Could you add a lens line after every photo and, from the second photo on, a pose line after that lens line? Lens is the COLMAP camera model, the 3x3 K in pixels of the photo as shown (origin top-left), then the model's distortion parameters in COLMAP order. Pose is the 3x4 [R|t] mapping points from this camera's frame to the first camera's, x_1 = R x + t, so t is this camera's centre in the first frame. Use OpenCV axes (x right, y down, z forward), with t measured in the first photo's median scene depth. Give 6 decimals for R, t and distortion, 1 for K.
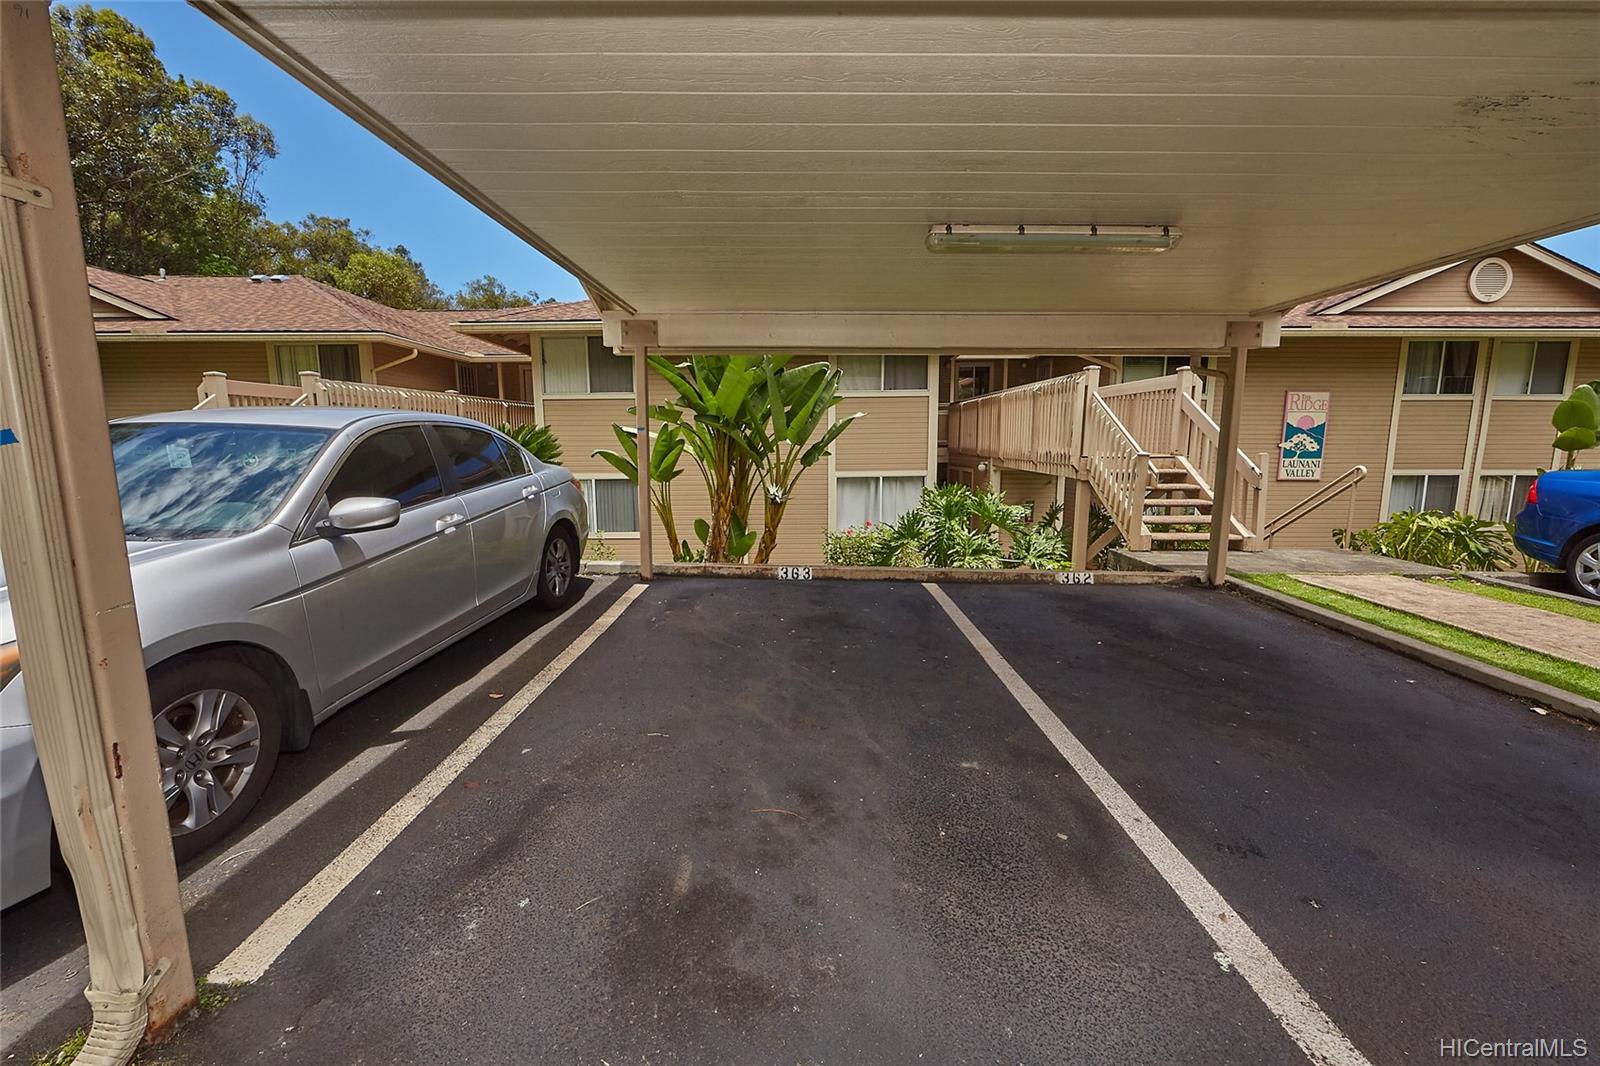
lens RADIAL K [[631.2, 0, 807.5], [0, 631.2, 522.2], [0, 0, 1]] dist [-0.010749, 0.001656]
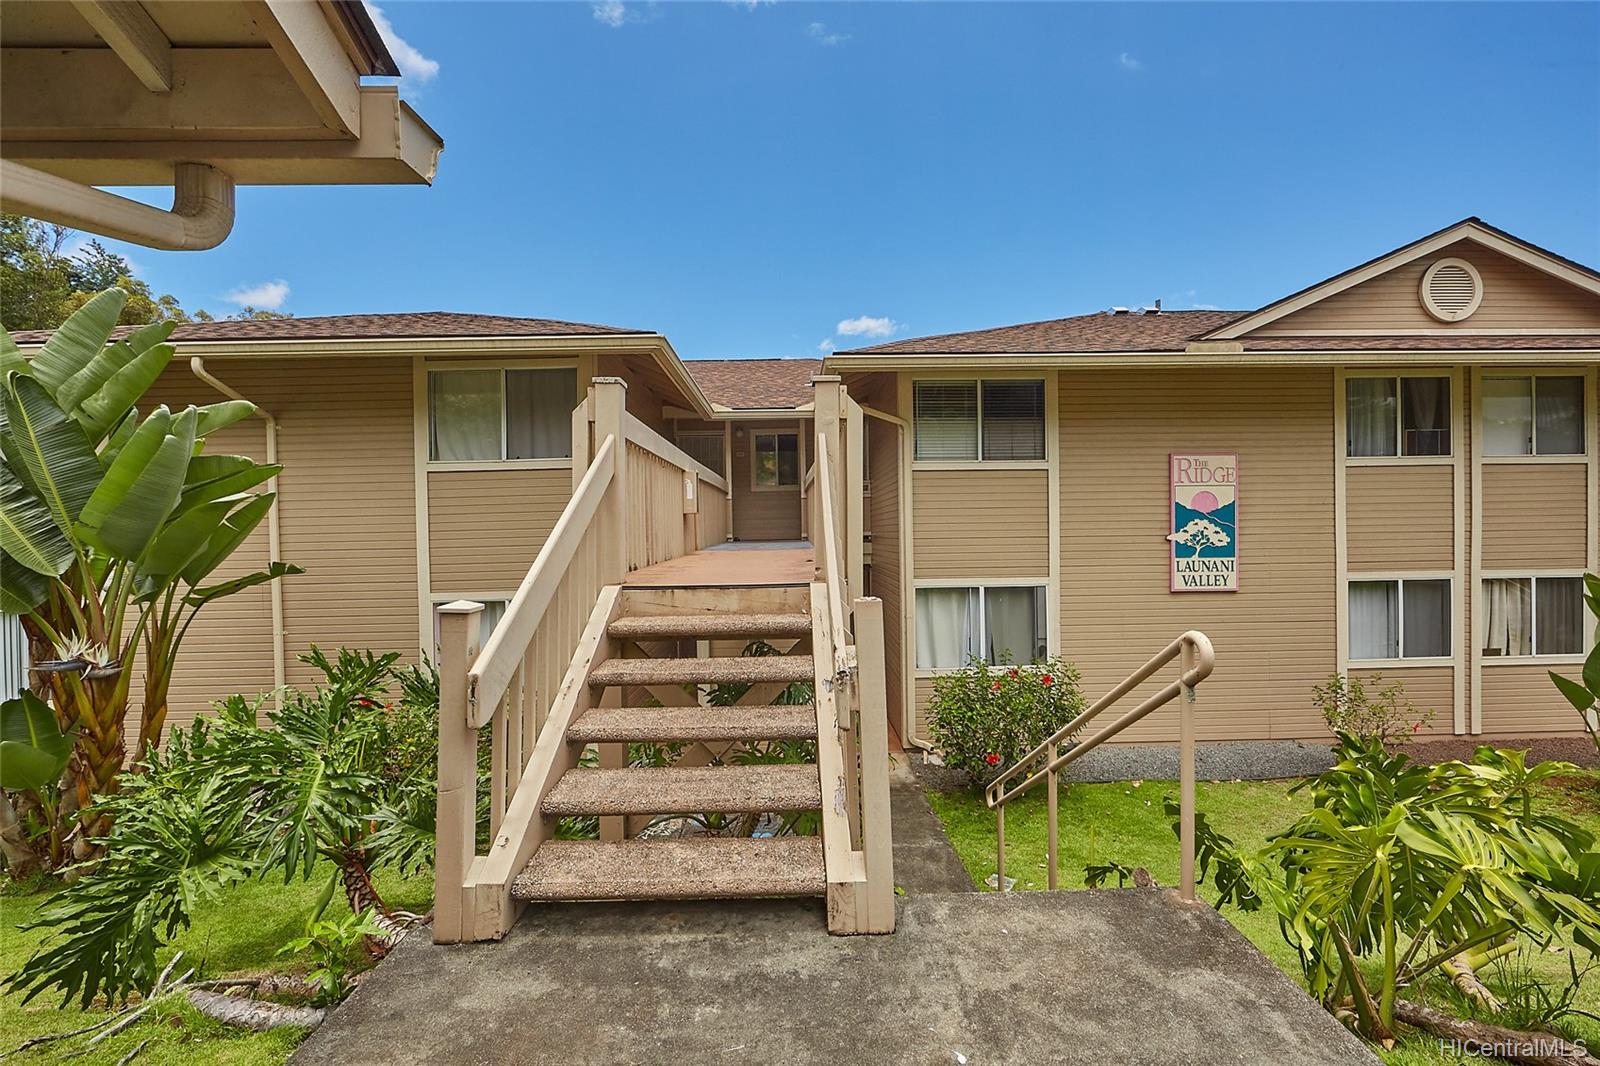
lens RADIAL K [[631.2, 0, 807.7], [0, 631.2, 534.7], [0, 0, 1]] dist [-0.010749, 0.001656]
pose [[0.999624, -0.014338, 0.023387, 0.370294], [0.017339, 0.990878, -0.133643, -0.046246], [-0.021257, 0.133998, 0.990754, 0.372774]]
